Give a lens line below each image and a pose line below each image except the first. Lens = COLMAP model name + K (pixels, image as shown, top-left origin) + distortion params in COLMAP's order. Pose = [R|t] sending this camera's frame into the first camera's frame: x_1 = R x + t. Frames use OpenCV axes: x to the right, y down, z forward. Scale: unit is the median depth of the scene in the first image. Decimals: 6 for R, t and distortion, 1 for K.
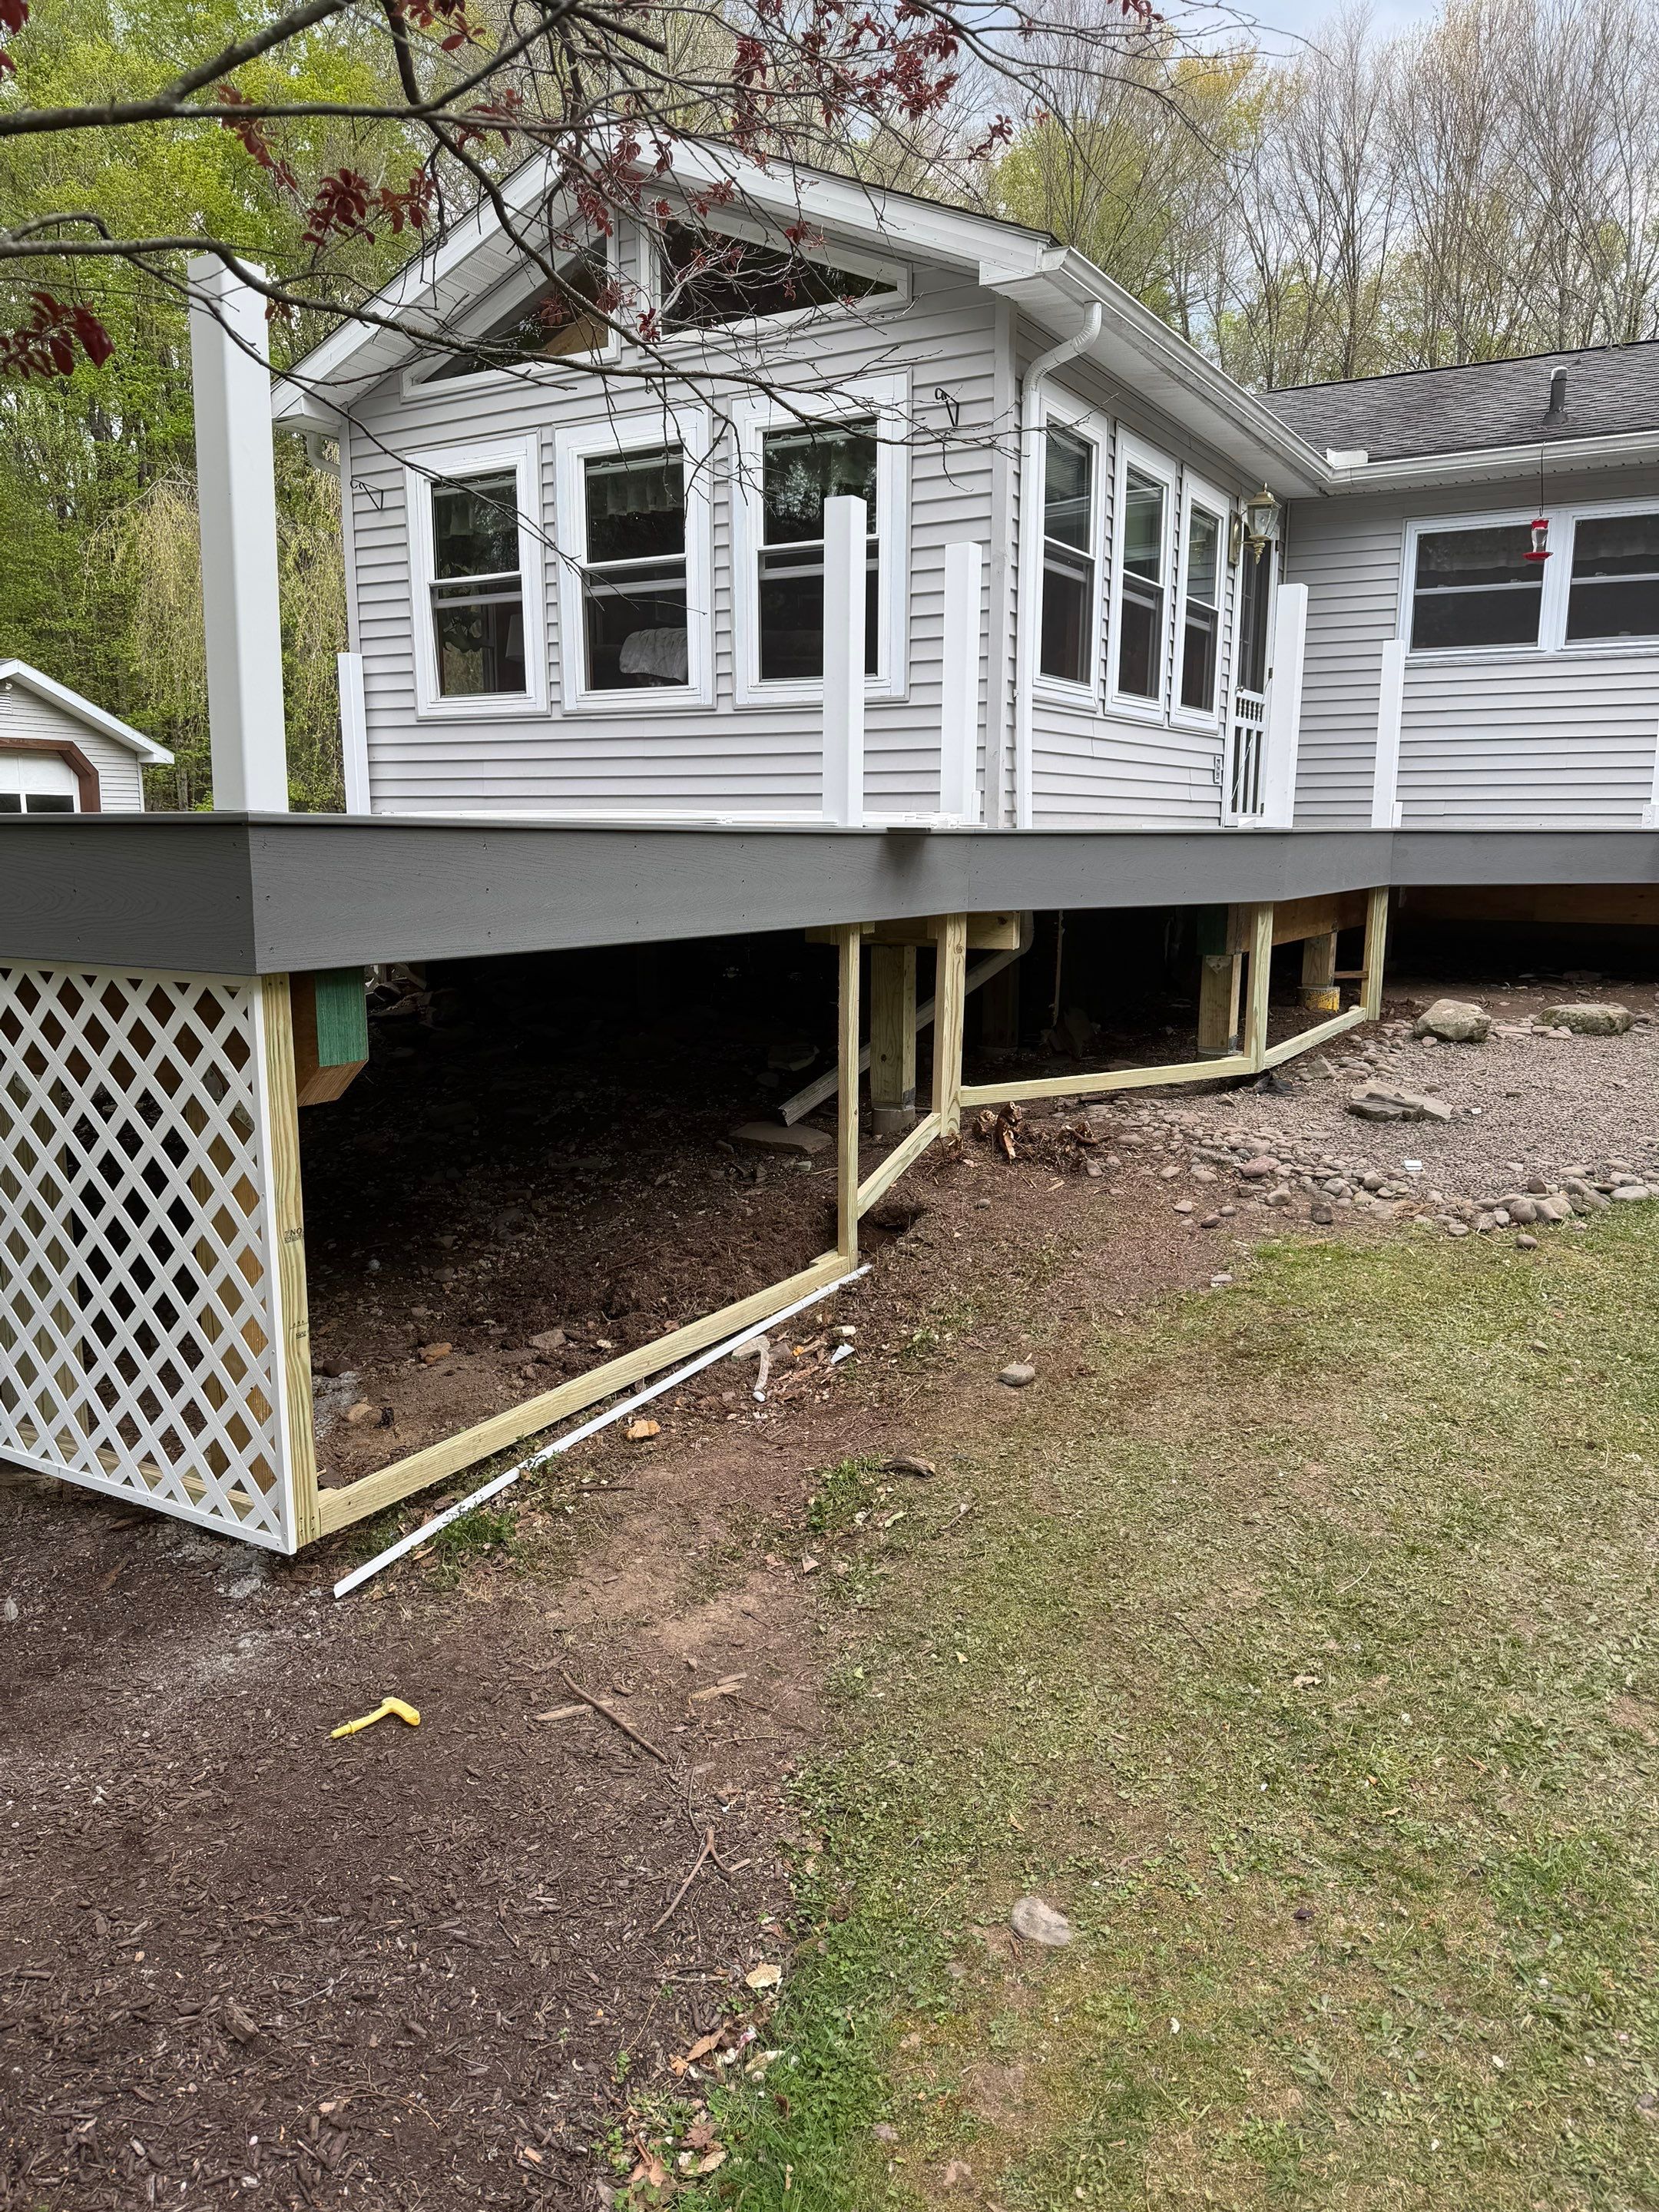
lens RADIAL K [[1537.3, 0, 823.3], [0, 1537.3, 1091.4], [0, 0, 1]] dist [0.068879, -0.087174]
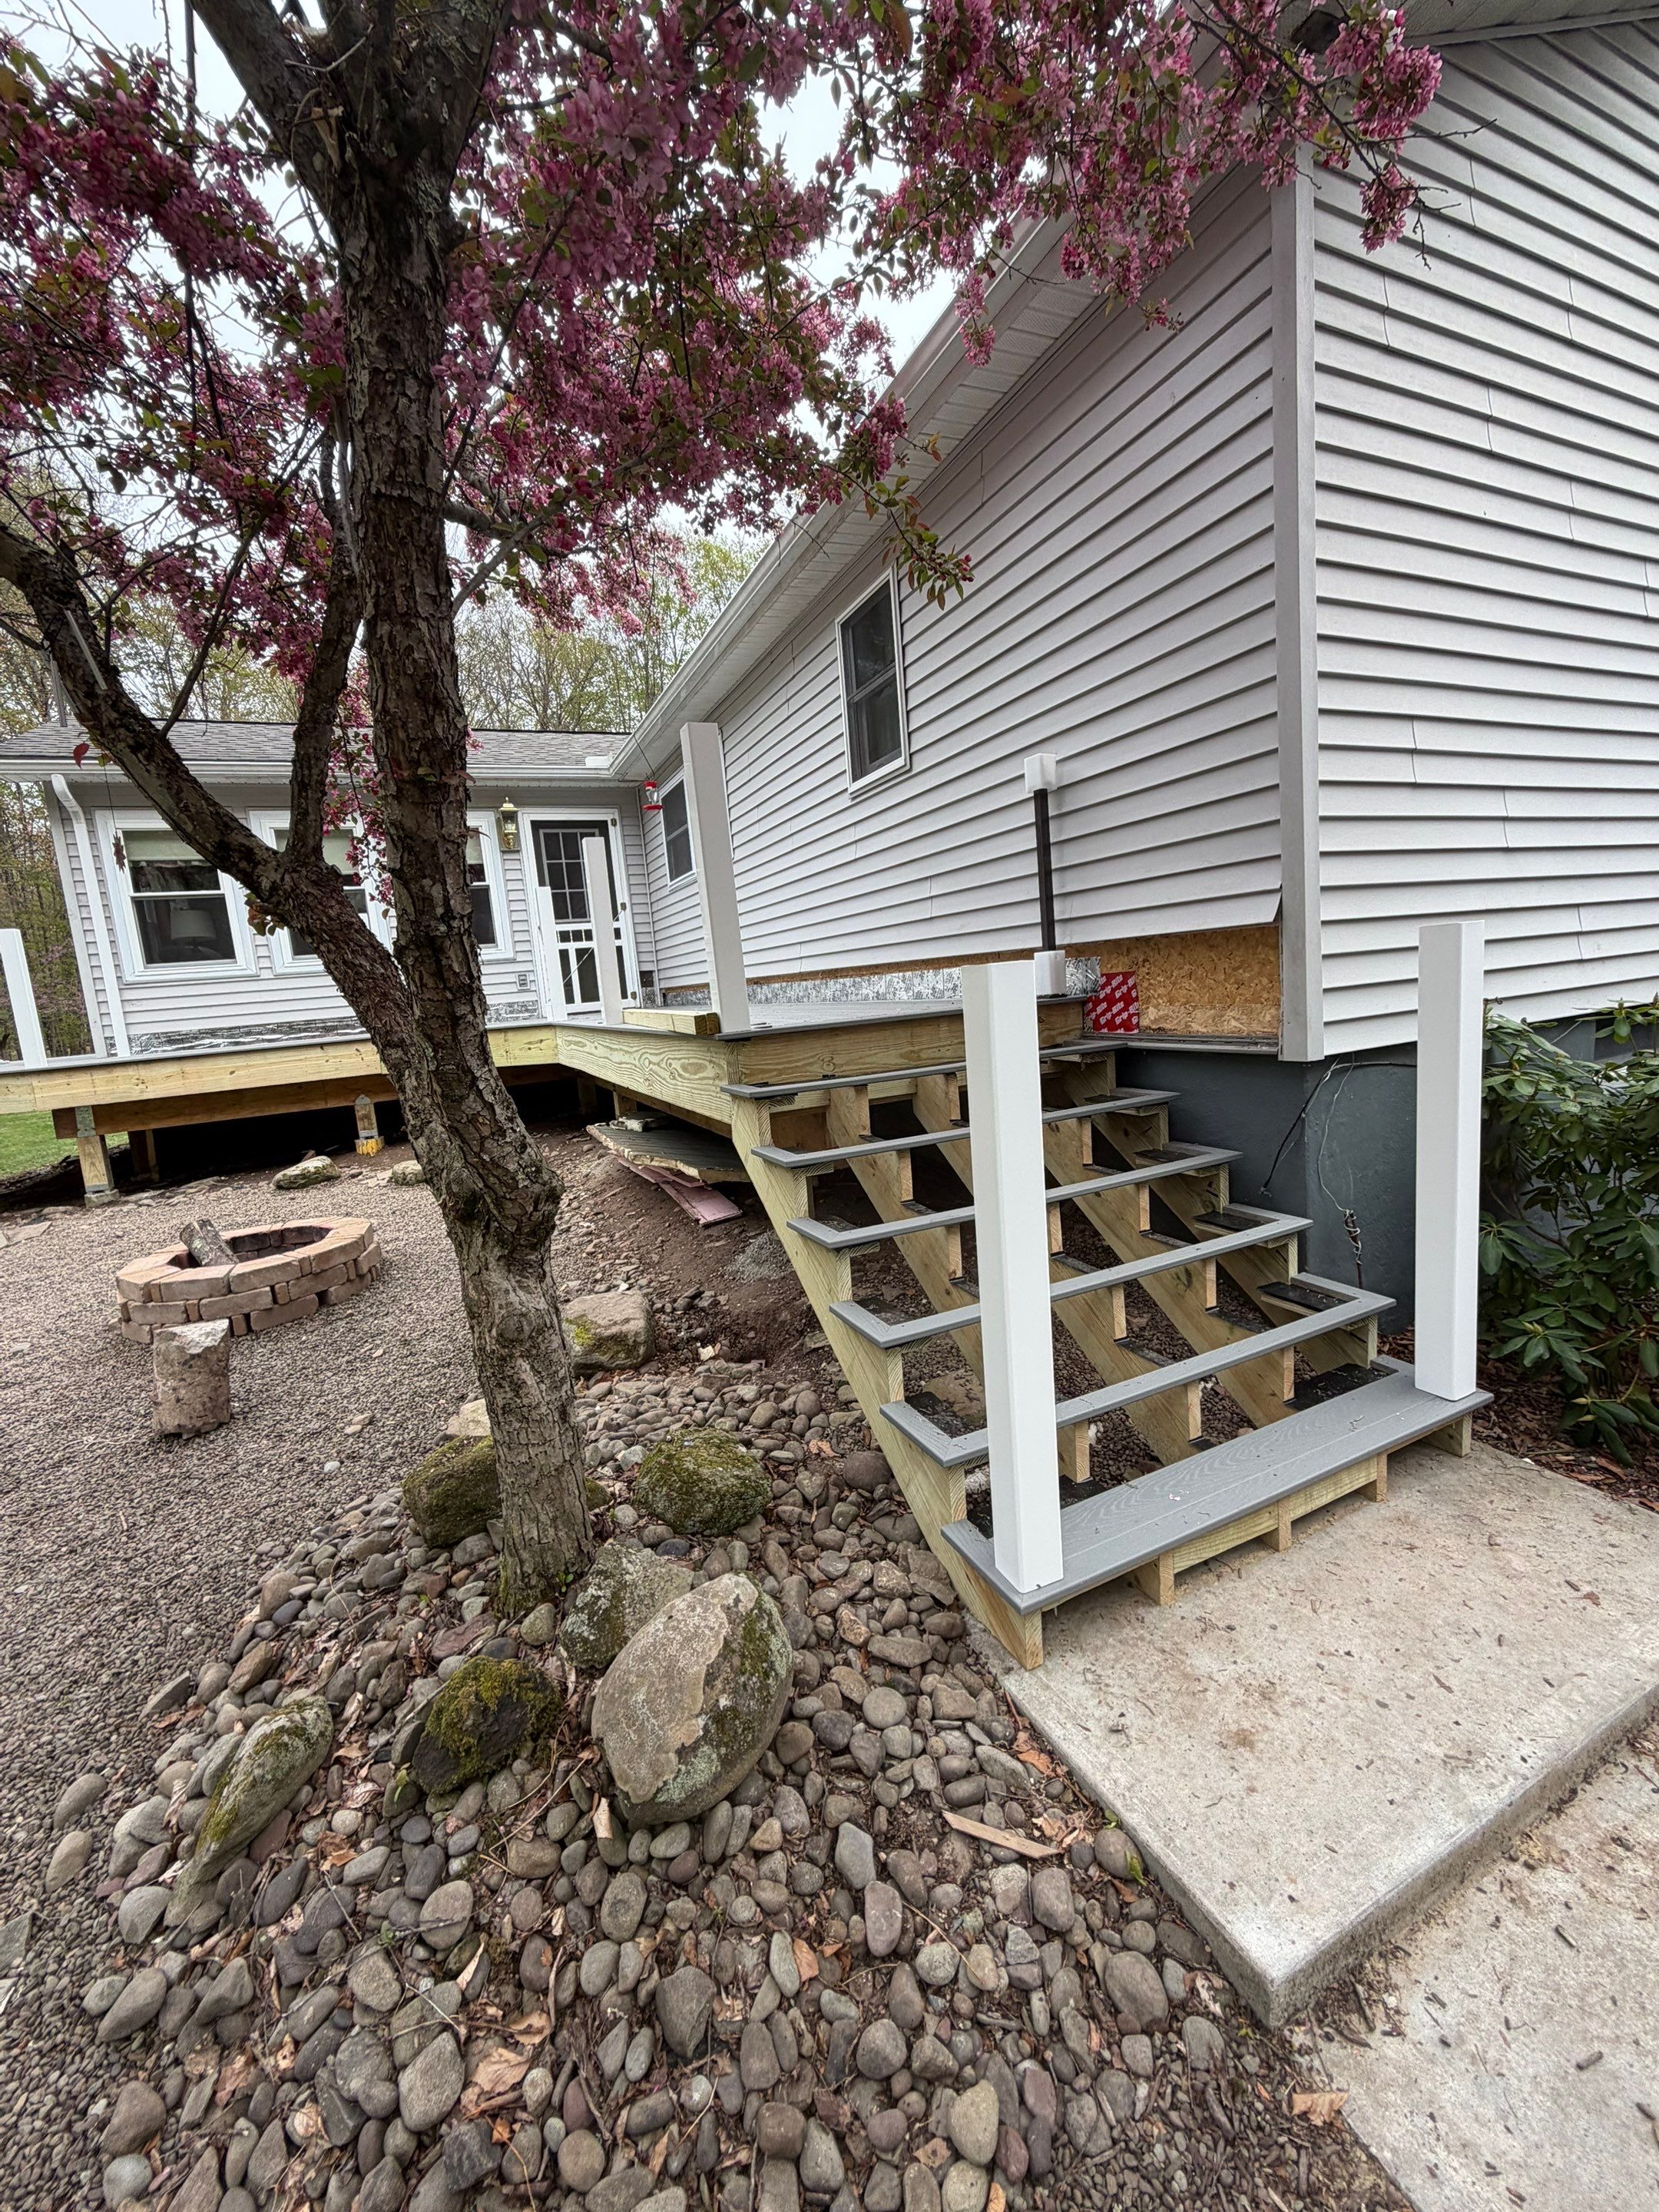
lens RADIAL K [[876.5, 0, 832.0], [0, 876.5, 1101.0], [0, 0, 1]] dist [-0.005407, 0.003096]
pose [[0.822009, 0.003244, -0.569465, 0.995809], [-0.008195, 0.999948, -0.006134, -0.086627], [0.569415, 0.009709, 0.821993, 0.460312]]
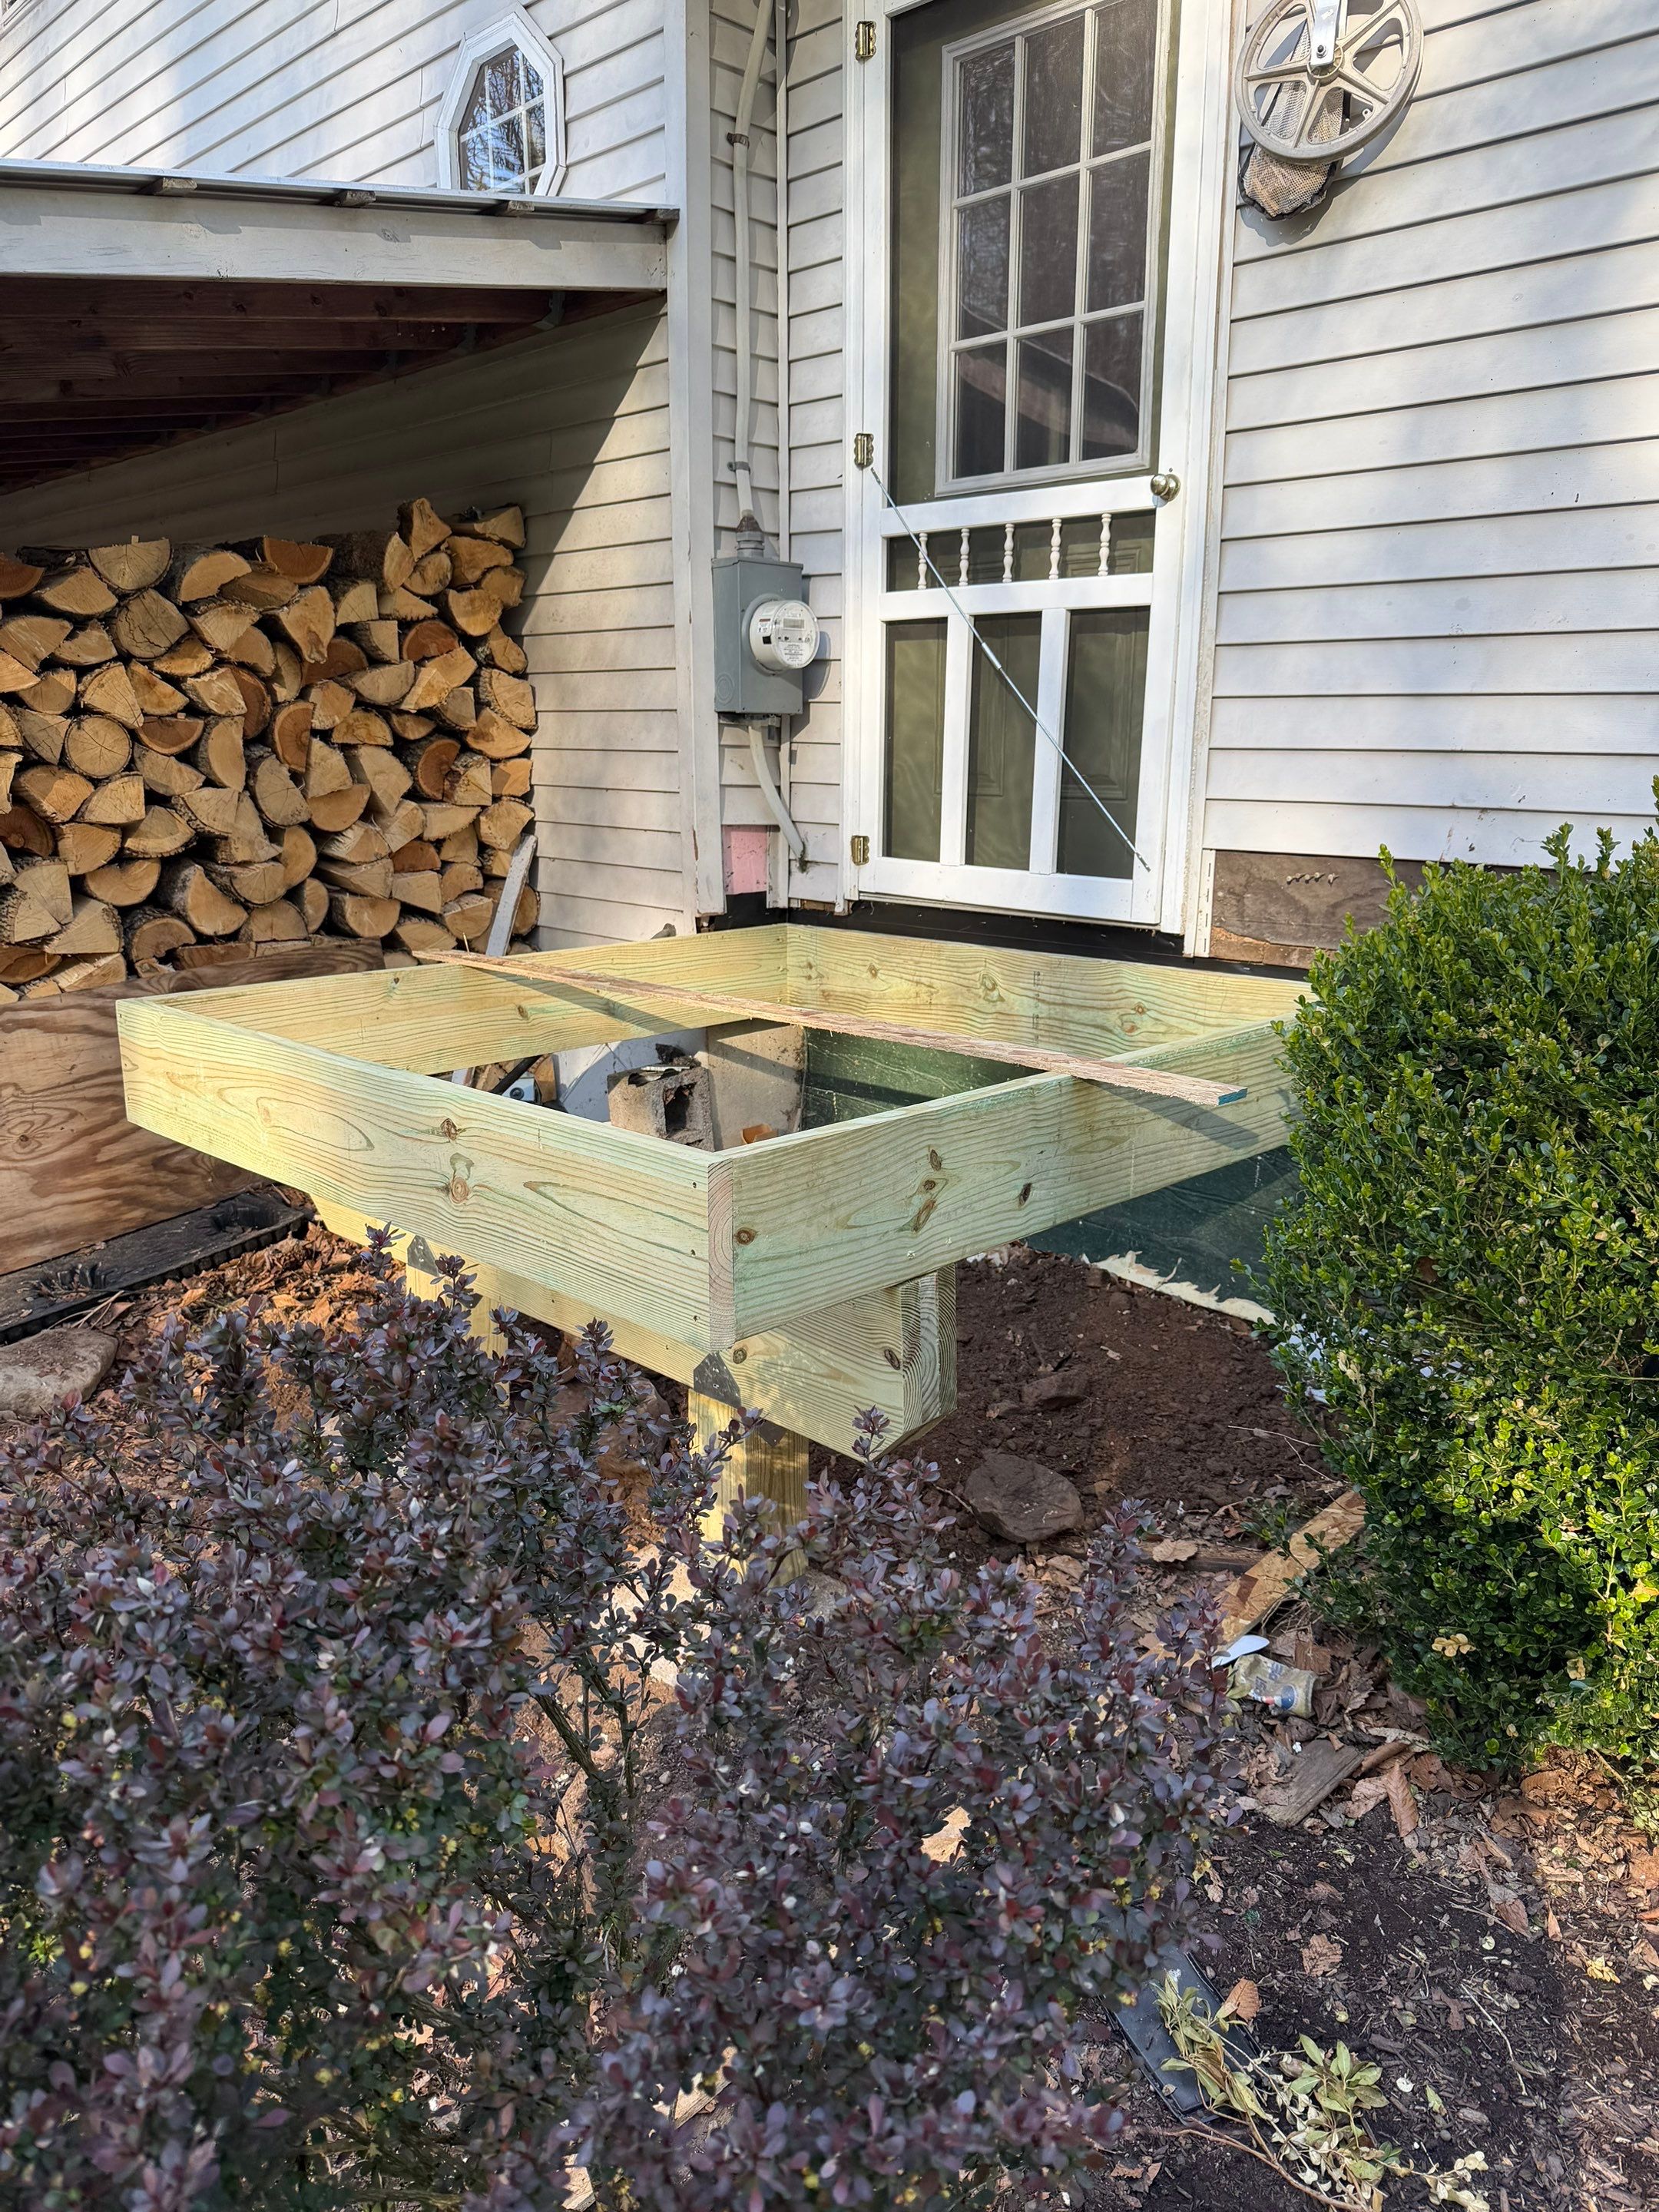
lens RADIAL K [[1590.3, 0, 817.4], [0, 1590.3, 1097.2], [0, 0, 1]] dist [0.022427, -0.029963]
pose [[-0.295934, 0.205969, -0.932738, 0.640363], [-0.170356, 0.949440, 0.263708, -0.228880], [0.939895, 0.236938, -0.245884, 1.114760]]
